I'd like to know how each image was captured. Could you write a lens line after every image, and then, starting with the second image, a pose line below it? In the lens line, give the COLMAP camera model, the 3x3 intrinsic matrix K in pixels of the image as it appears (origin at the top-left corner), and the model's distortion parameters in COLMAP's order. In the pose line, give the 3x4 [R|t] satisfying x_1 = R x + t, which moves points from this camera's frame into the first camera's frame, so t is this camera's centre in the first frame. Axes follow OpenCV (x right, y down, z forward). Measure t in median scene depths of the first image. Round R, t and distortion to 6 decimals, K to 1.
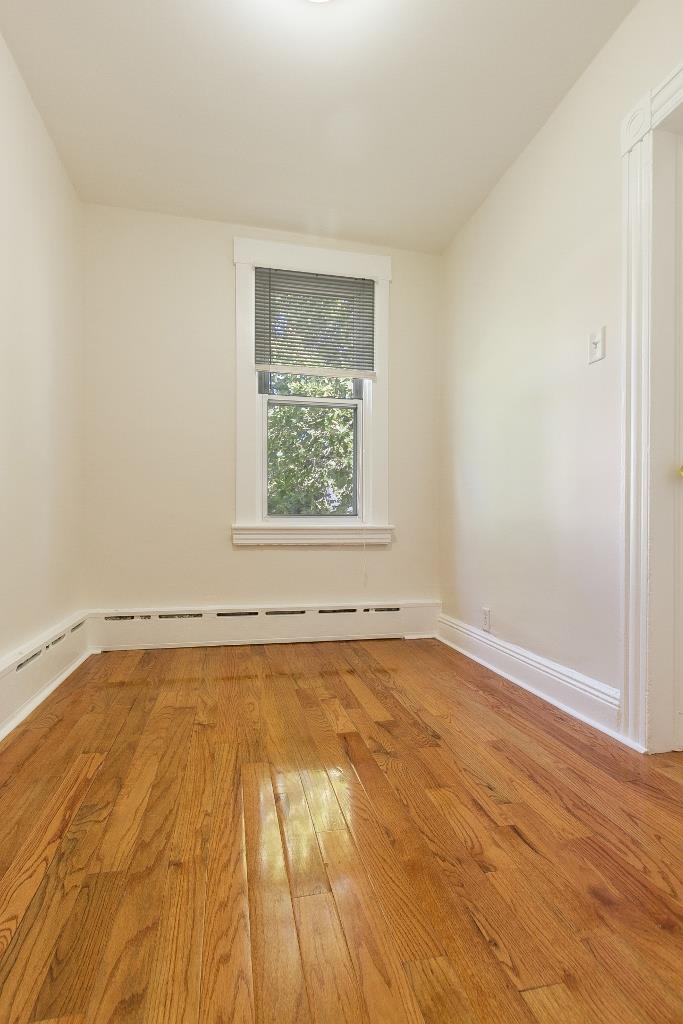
lens RADIAL K [[472.9, 0, 323.5], [0, 472.9, 515.4], [0, 0, 1]] dist [0.002676, 0.000433]
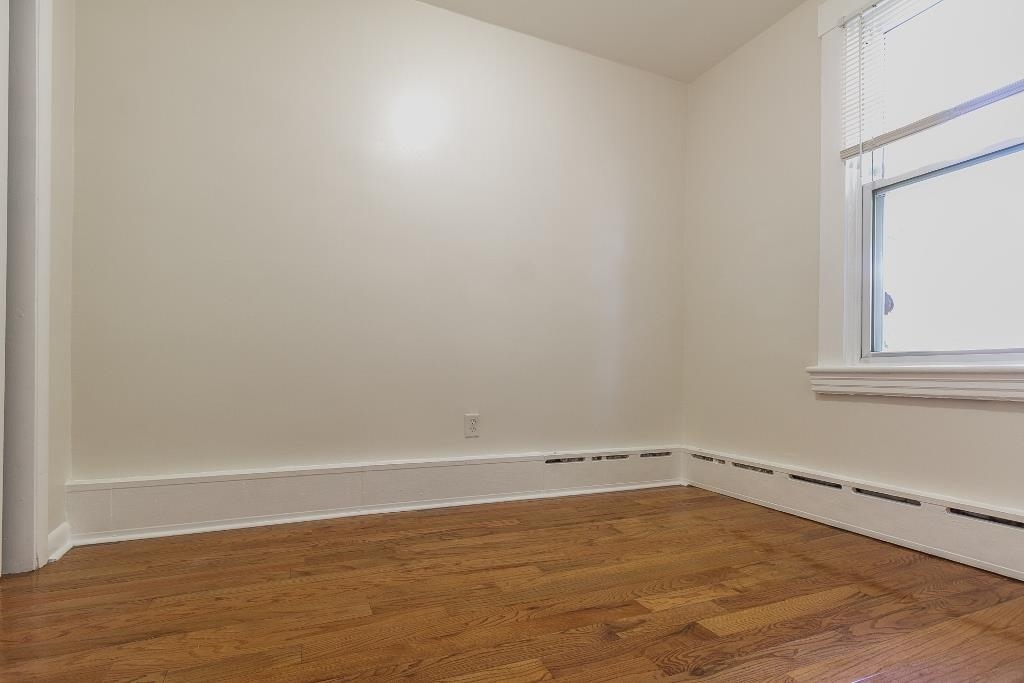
lens RADIAL K [[472.9, 0, 523.2], [0, 472.9, 371.2], [0, 0, 1]] dist [0.002676, 0.000433]
pose [[0.246367, -0.008327, -0.969141, 0.646496], [-0.000799, 0.999961, -0.008795, 0.049107], [0.969176, 0.002941, 0.246351, 0.483734]]
